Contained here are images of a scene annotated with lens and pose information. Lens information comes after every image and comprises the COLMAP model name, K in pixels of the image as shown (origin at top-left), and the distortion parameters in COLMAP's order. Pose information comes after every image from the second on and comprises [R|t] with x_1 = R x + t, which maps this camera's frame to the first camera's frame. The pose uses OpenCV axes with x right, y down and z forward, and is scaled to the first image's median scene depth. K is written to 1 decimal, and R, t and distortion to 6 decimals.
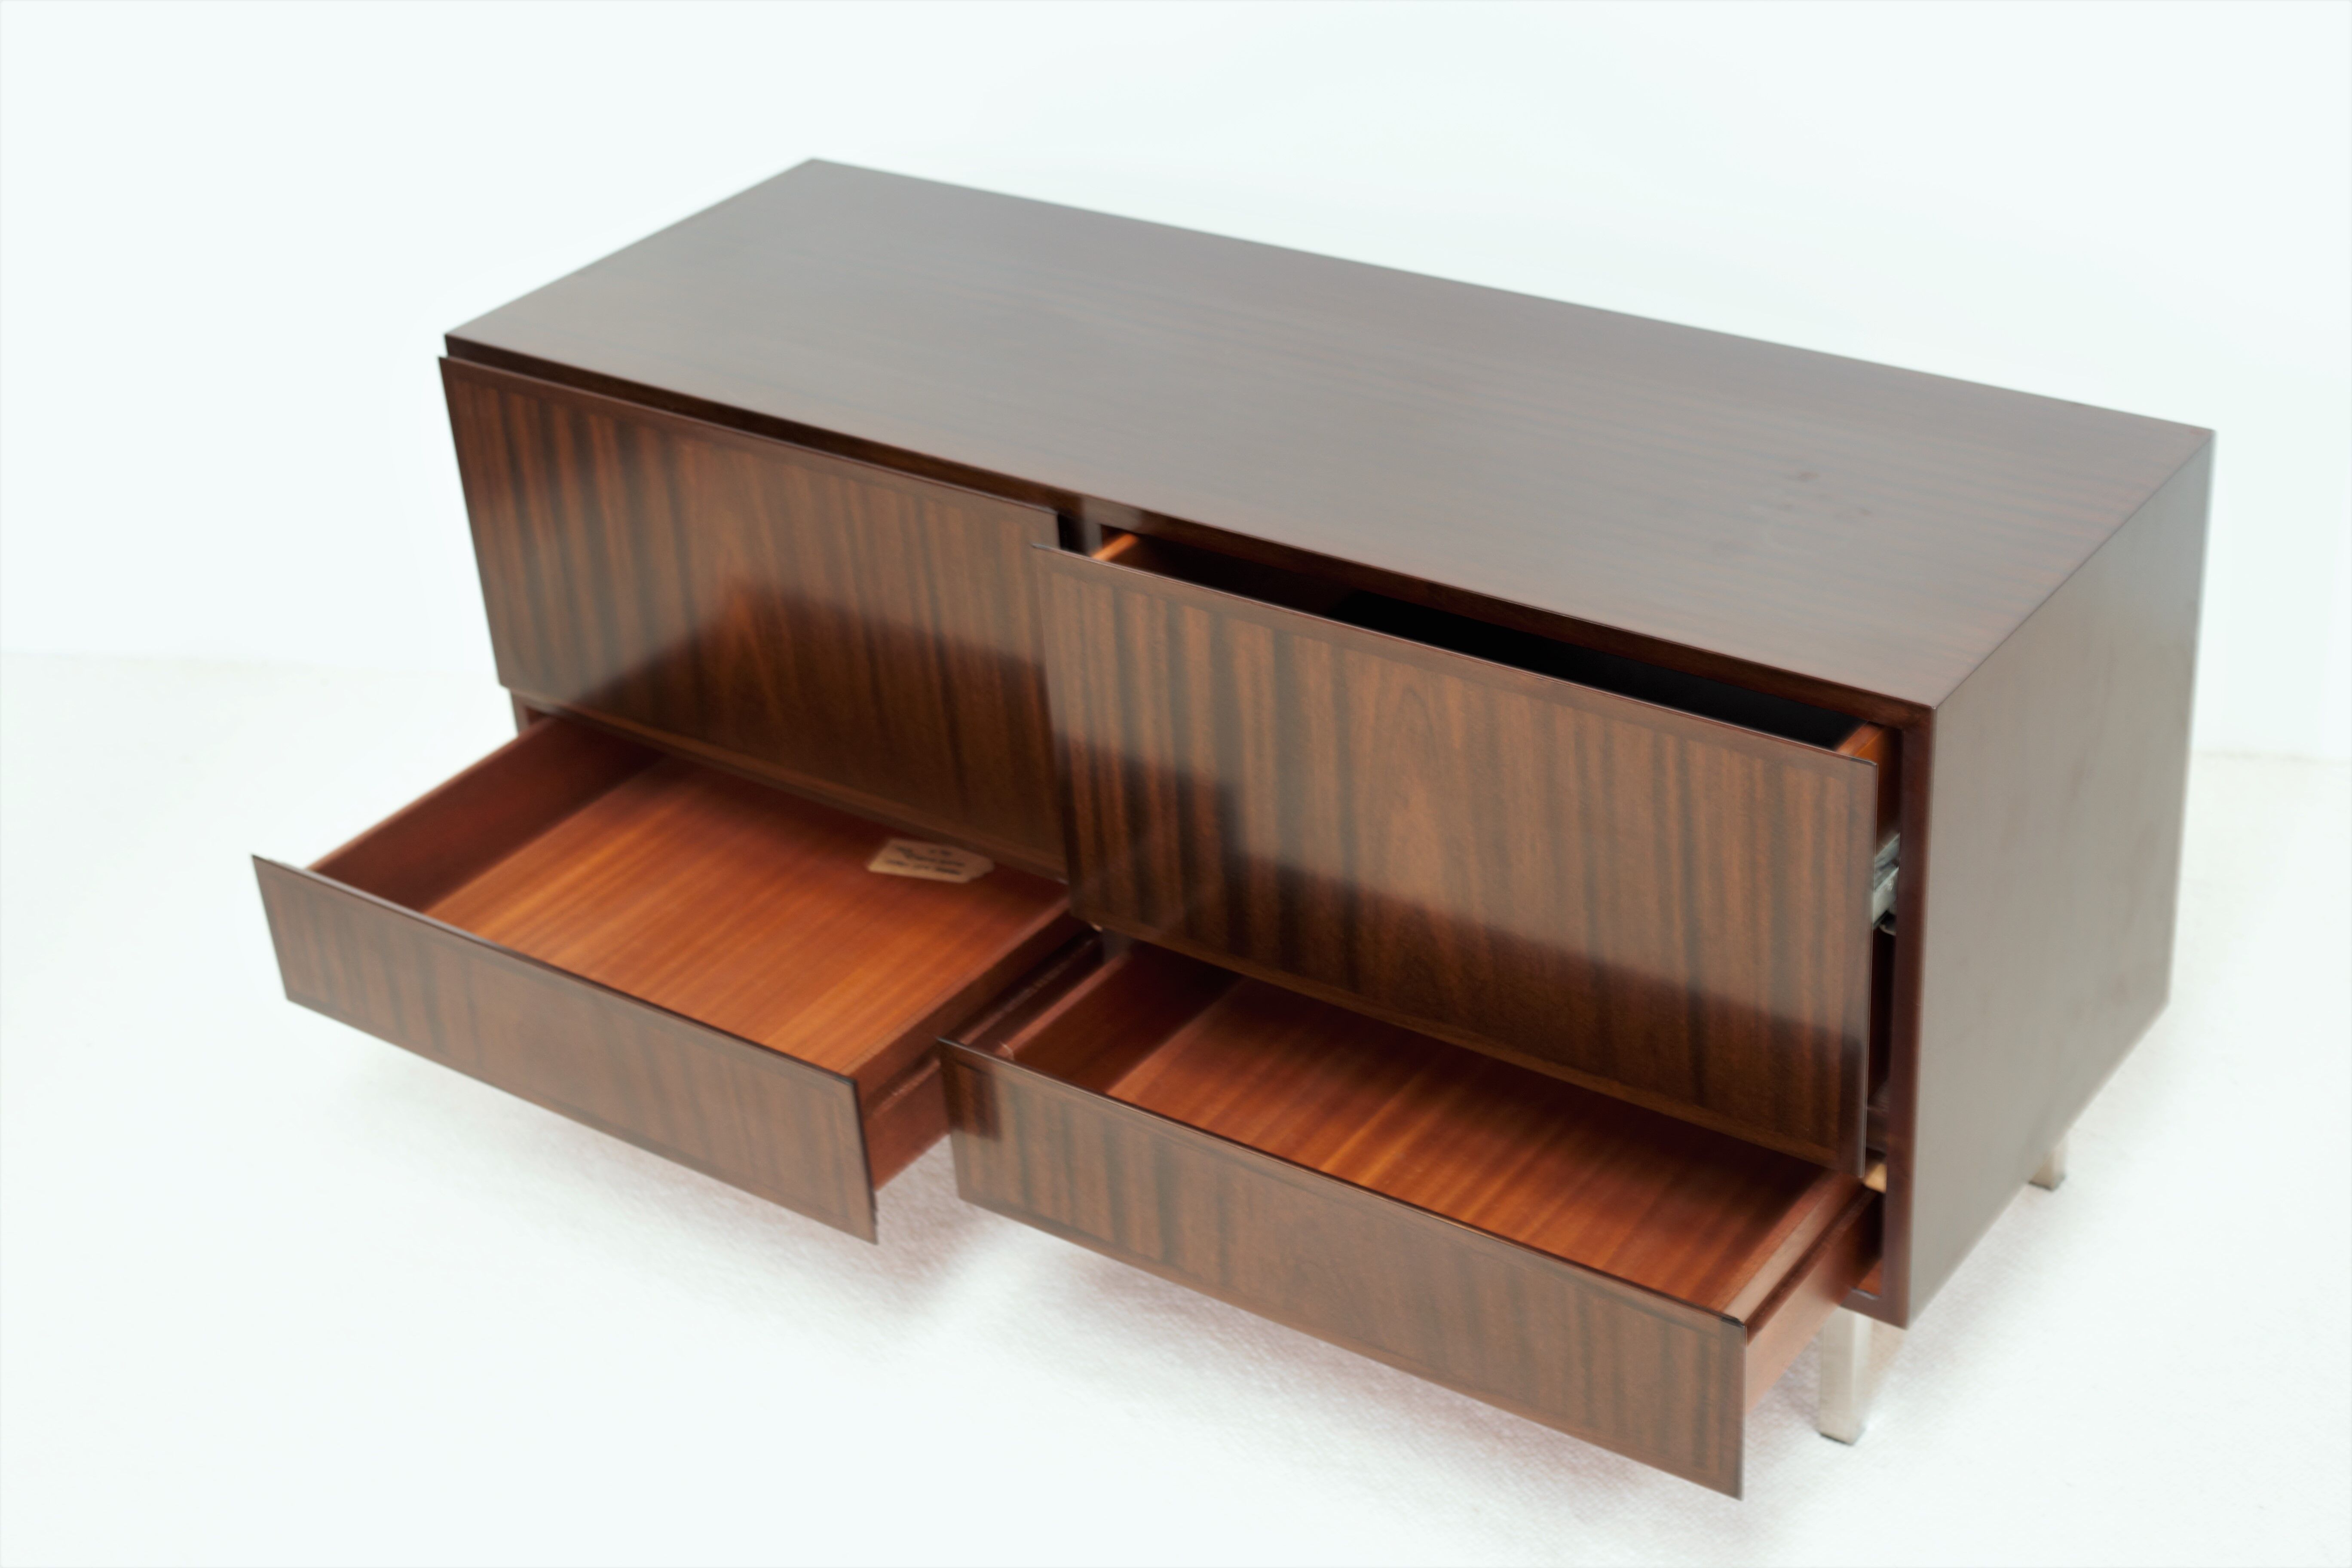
lens RADIAL K [[3460.6, 0, 1176.0], [0, 3460.6, 784.0], [0, 0, 1]] dist [-0.123040, -0.002990]
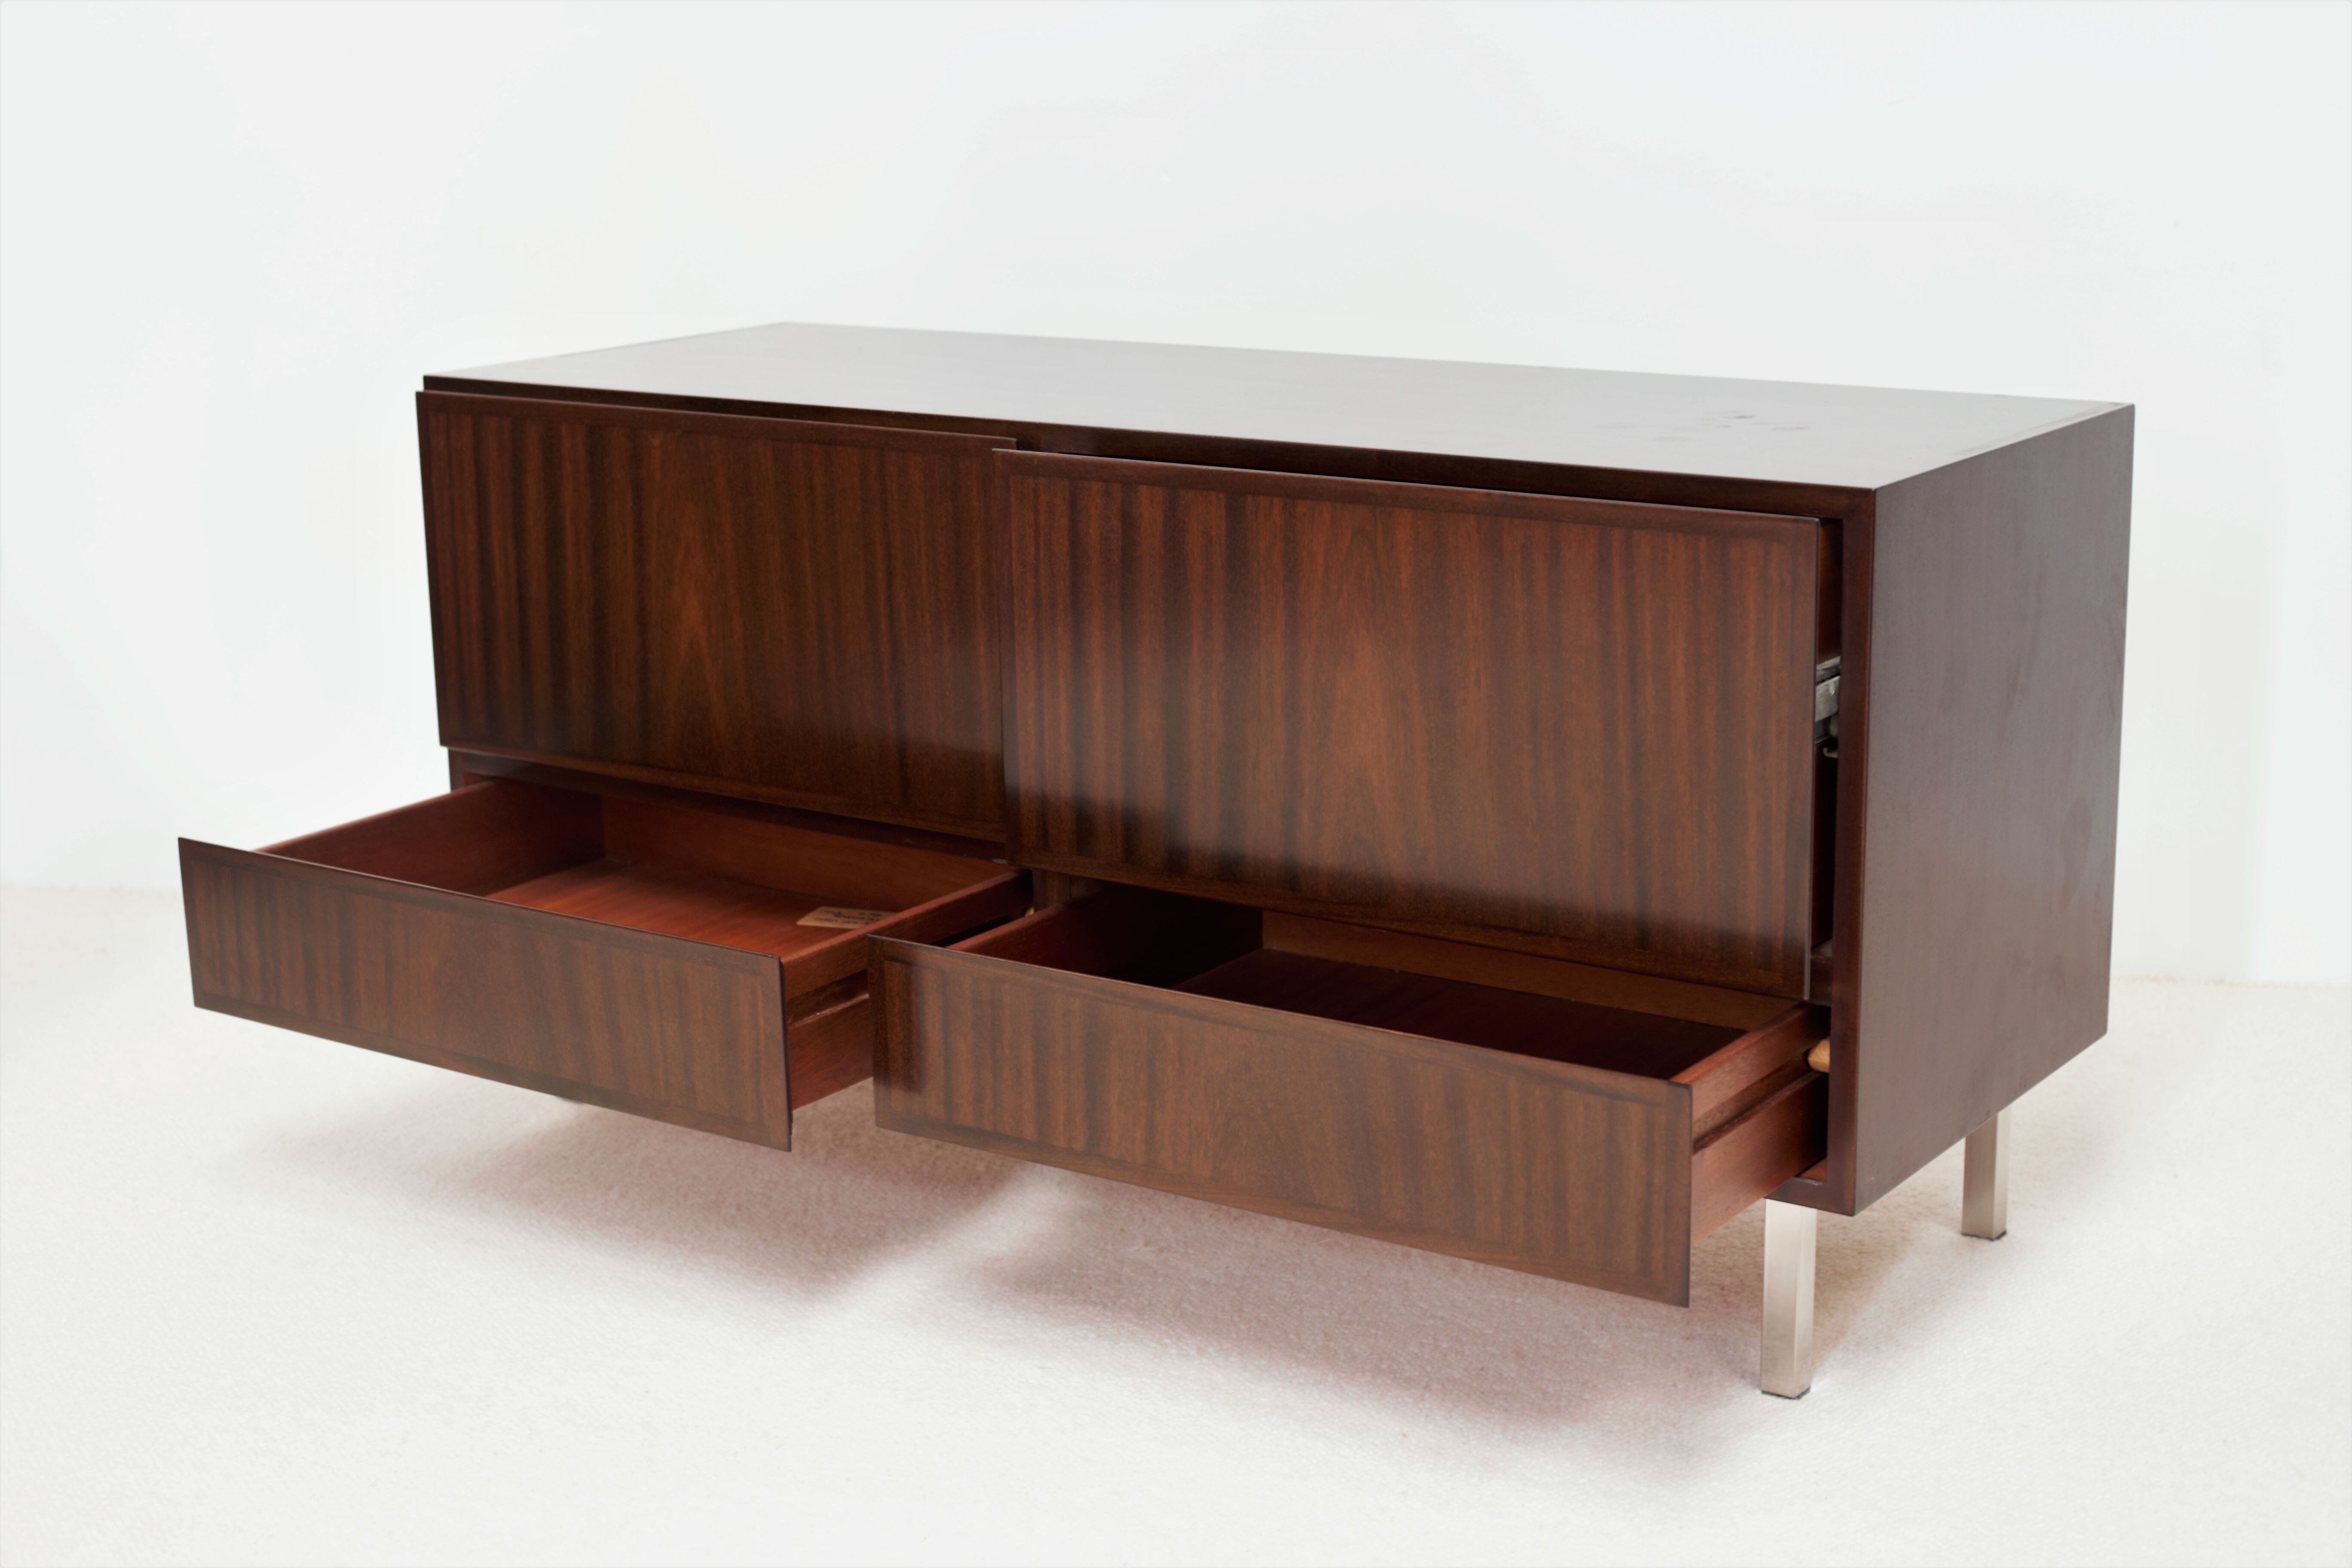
lens RADIAL K [[3460.6, 0, 1176.0], [0, 3460.6, 784.0], [0, 0, 1]] dist [-0.123040, -0.002990]
pose [[0.998594, 0.047764, 0.022978, -0.006062], [-0.039536, 0.959976, -0.277278, 0.309226], [-0.035302, 0.275980, 0.960515, 0.039630]]
